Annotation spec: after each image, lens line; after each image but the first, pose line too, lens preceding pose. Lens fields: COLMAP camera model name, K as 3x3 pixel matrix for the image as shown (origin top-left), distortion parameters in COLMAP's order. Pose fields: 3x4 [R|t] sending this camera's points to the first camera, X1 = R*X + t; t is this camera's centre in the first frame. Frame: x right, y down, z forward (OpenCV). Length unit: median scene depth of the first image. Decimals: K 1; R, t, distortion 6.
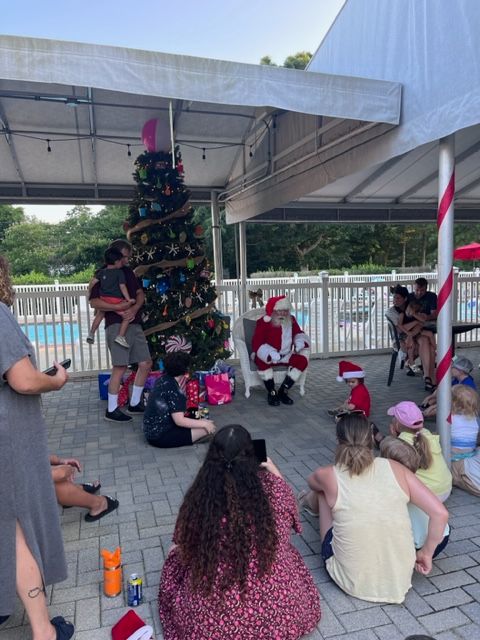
lens RADIAL K [[482.2, 0, 240.4], [0, 482.2, 325.5], [0, 0, 1]] dist [0.017617, -0.064020]
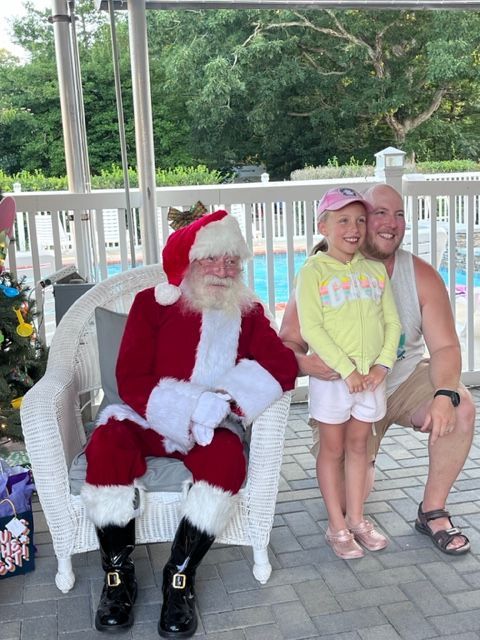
lens RADIAL K [[847.4, 0, 254.1], [0, 847.4, 327.1], [0, 0, 1]] dist [0.004437, 0.000000]
pose [[0.998046, -0.003974, -0.062353, 0.148562], [0.008272, 0.997595, 0.068815, -0.035186], [0.061929, -0.069197, 0.995679, 0.499931]]
